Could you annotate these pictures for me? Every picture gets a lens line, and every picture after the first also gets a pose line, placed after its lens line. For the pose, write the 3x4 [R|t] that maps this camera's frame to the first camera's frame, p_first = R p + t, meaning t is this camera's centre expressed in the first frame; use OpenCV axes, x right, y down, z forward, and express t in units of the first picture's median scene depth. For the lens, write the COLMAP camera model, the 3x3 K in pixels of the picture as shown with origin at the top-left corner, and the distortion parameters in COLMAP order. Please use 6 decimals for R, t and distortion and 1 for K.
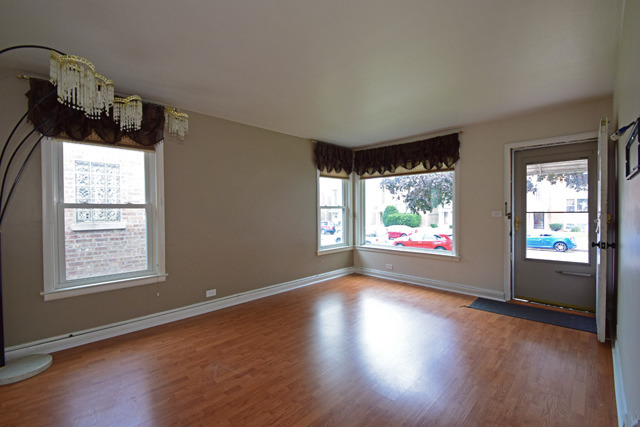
lens RADIAL K [[295.2, 0, 319.3], [0, 295.2, 212.7], [0, 0, 1]] dist [-0.001137, -0.000137]
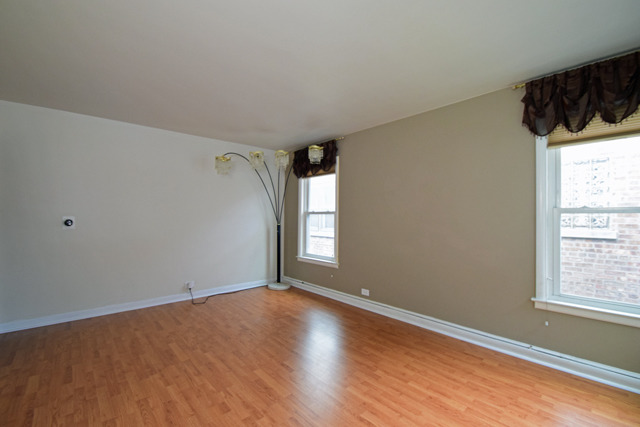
lens RADIAL K [[284.9, 0, 319.0], [0, 284.9, 214.9], [0, 0, 1]] dist [0.030220, -0.000199]
pose [[-0.091717, 0.001868, -0.995783, 0.789801], [-0.009767, 0.999948, 0.002776, -0.015496], [0.995737, 0.009980, -0.091694, 1.045327]]
